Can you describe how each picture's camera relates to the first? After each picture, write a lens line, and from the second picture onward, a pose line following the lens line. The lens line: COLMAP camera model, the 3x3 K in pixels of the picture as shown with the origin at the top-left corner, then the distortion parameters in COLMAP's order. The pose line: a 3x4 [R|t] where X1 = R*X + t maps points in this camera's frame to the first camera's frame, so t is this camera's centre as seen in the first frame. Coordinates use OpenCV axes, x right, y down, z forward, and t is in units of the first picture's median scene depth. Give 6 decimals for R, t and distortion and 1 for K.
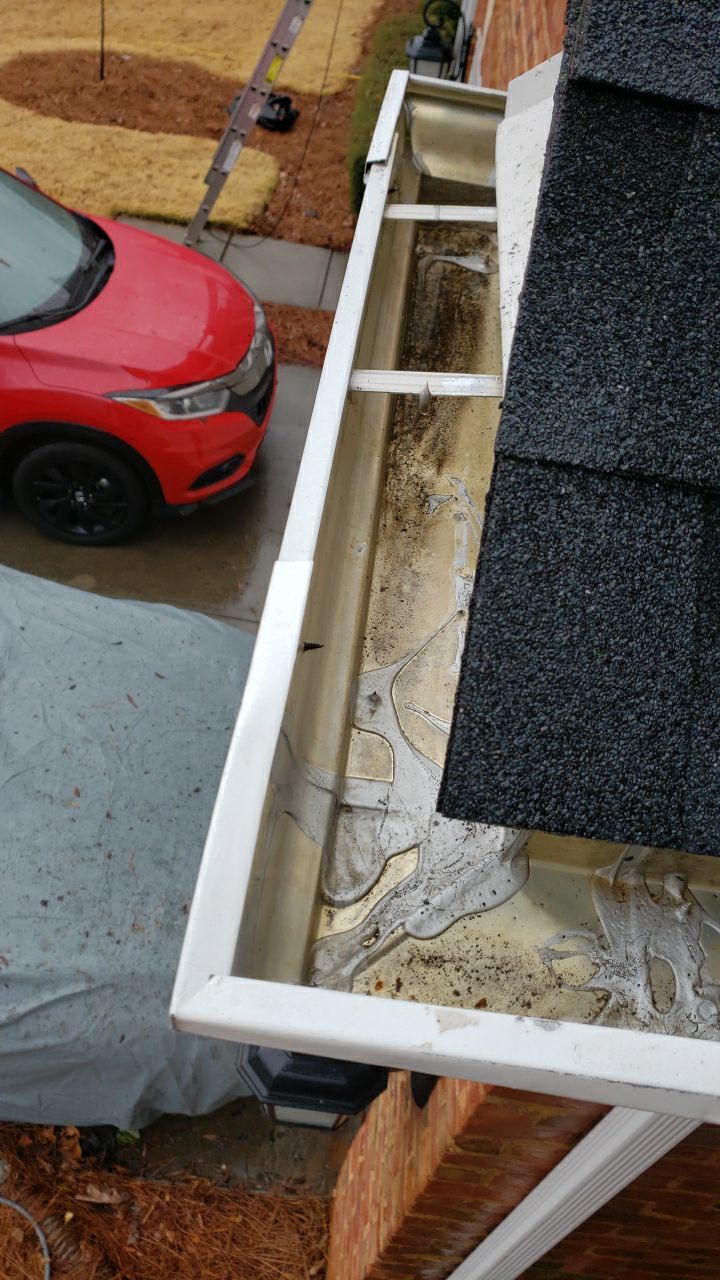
lens RADIAL K [[1045.8, 0, 360.0], [0, 1045.8, 640.0], [0, 0, 1]] dist [0.013482, -0.005767]
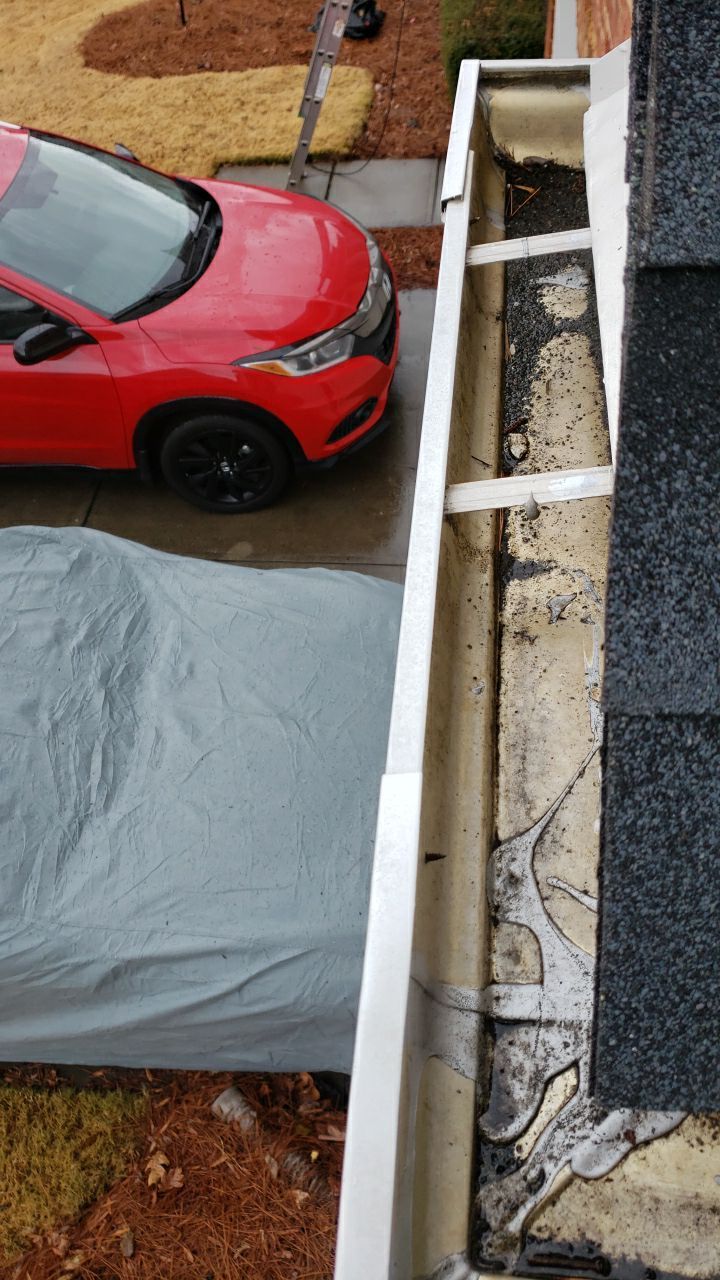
lens RADIAL K [[1011.3, 0, 366.9], [0, 1011.3, 524.3], [0, 0, 1]] dist [0.099477, -0.187513]
pose [[0.976331, -0.127883, -0.174423, 0.032315], [0.142237, 0.987182, 0.072390, -0.130494], [0.162930, -0.095486, 0.982006, 0.044846]]
